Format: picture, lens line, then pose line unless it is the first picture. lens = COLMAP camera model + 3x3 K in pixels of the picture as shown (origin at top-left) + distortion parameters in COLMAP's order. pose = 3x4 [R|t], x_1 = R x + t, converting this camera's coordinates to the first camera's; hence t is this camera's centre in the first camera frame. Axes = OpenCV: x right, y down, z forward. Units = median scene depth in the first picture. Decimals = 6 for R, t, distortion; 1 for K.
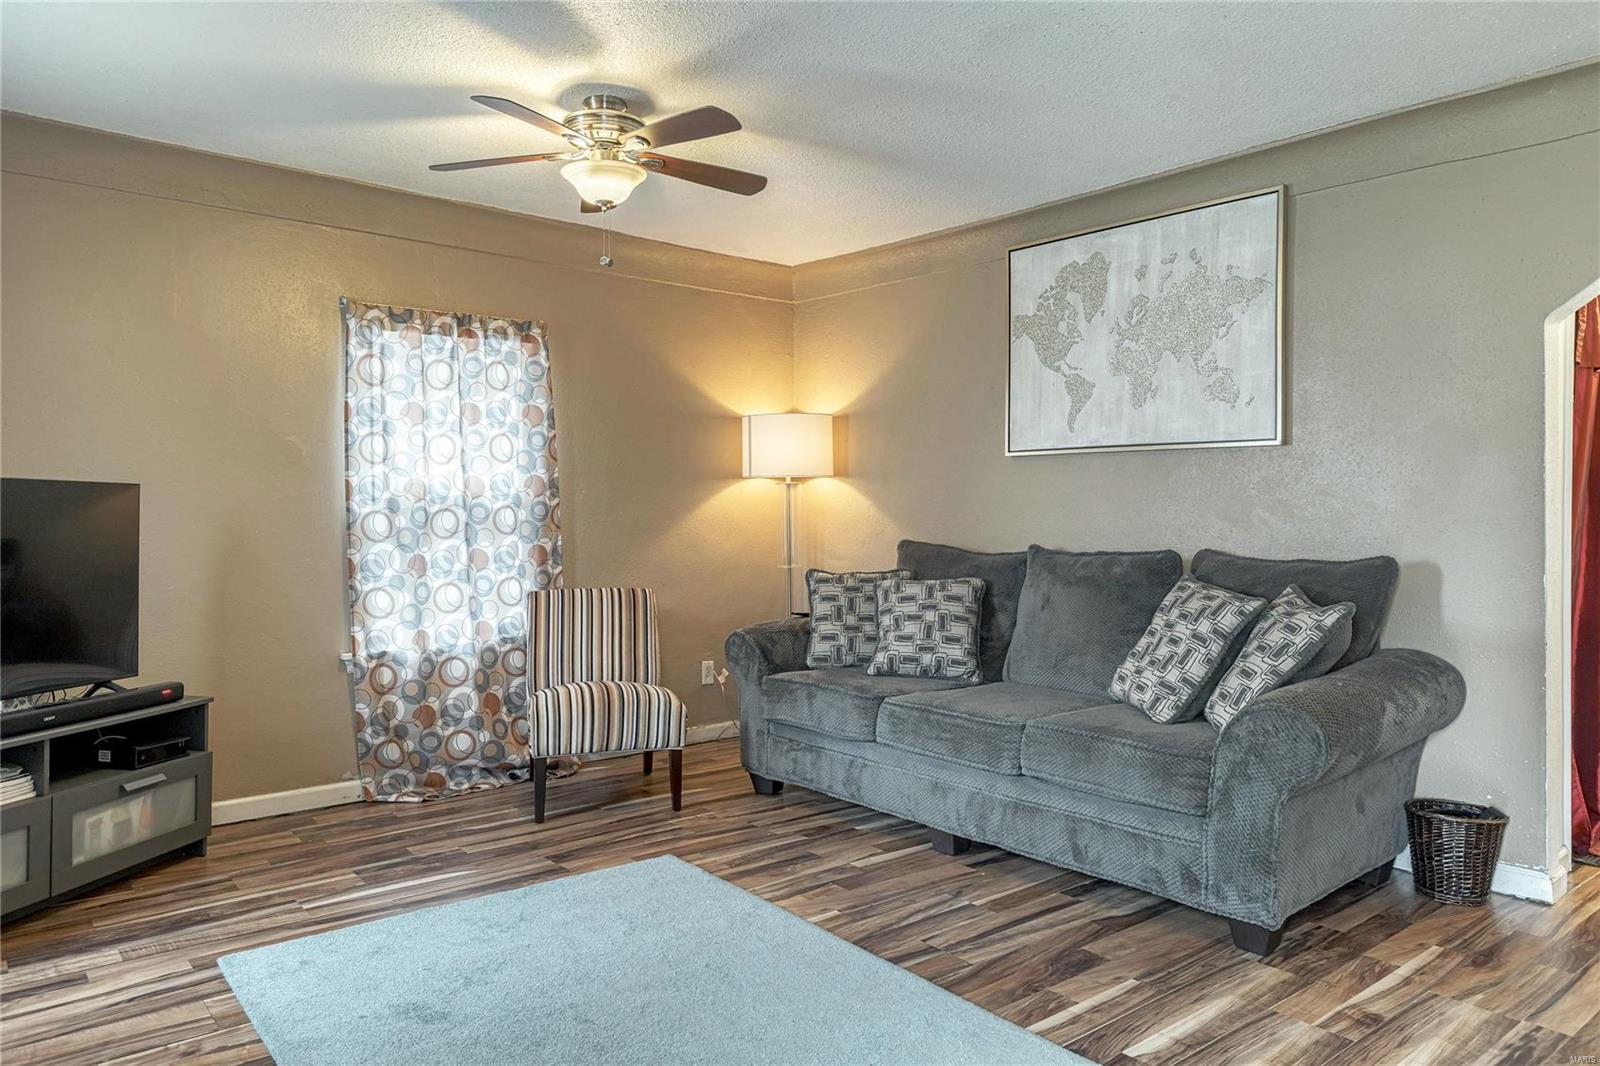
lens RADIAL K [[1068.4, 0, 800.0], [0, 1068.4, 533.0], [0, 0, 1]] dist [0.000650, 0.001073]
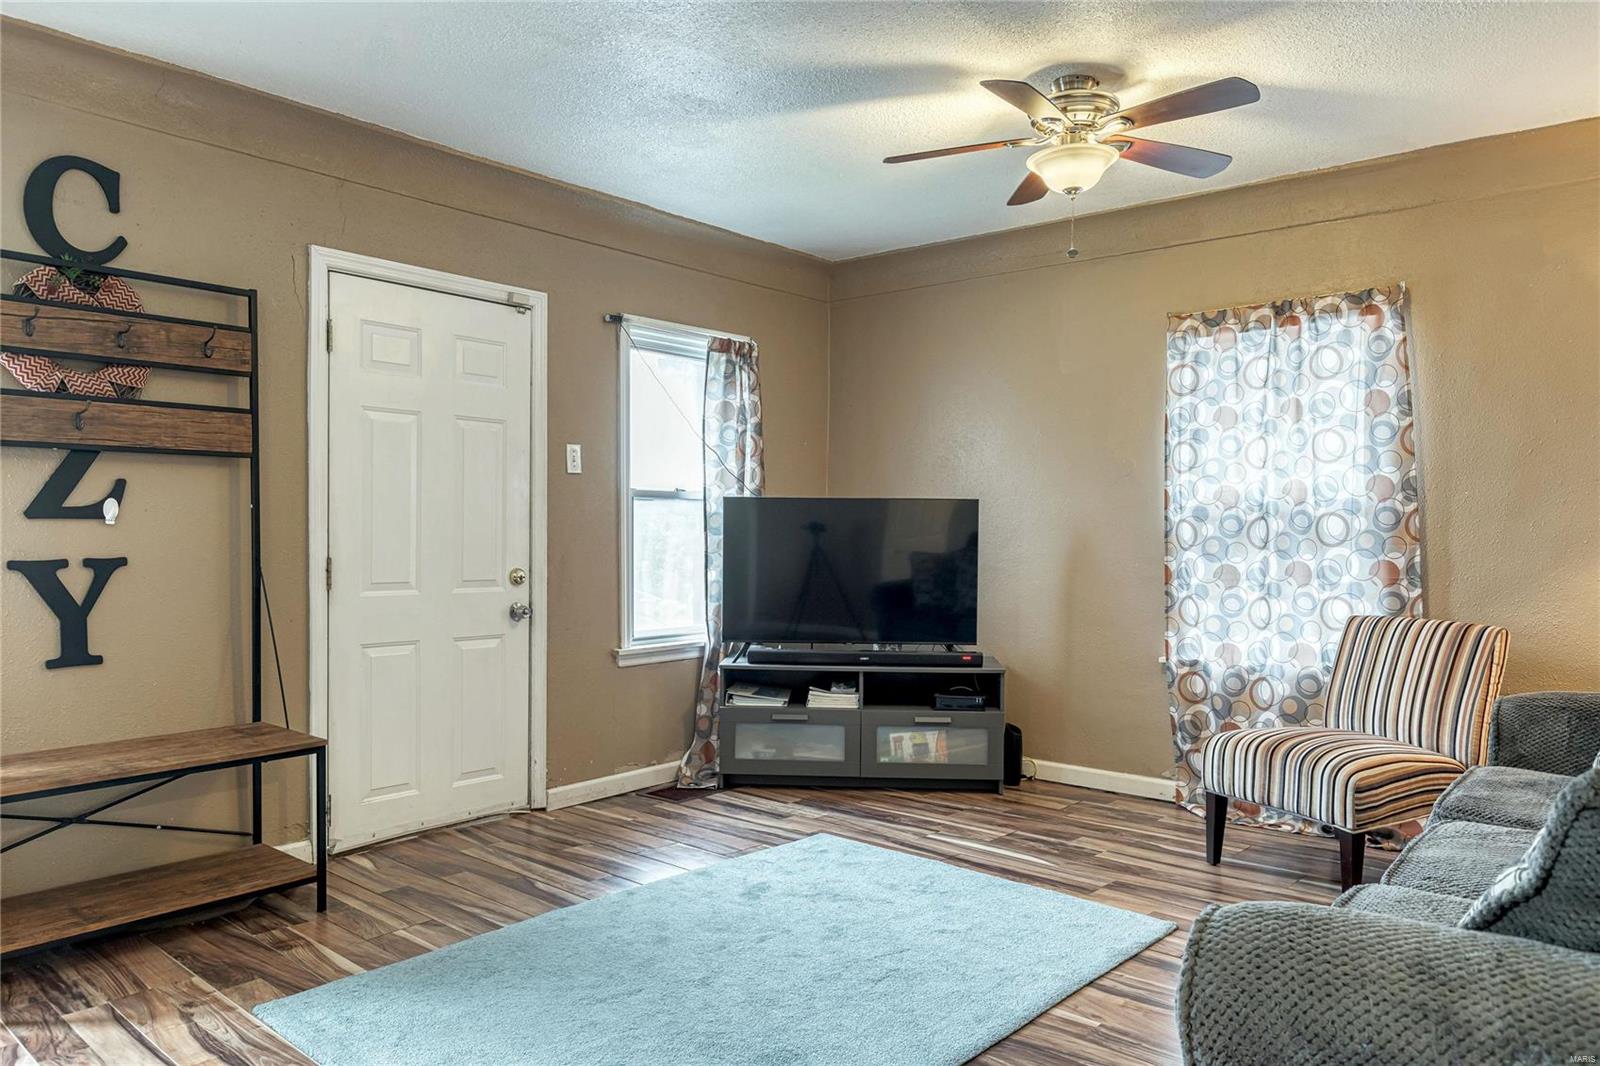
lens RADIAL K [[1099.9, 0, 797.3], [0, 1099.9, 563.2], [0, 0, 1]] dist [-0.001102, 0.000225]
pose [[0.161016, 0.032989, -0.986400, 0.565639], [-0.021369, 0.999323, 0.029934, -0.002573], [0.986720, 0.016258, 0.161612, 0.467426]]
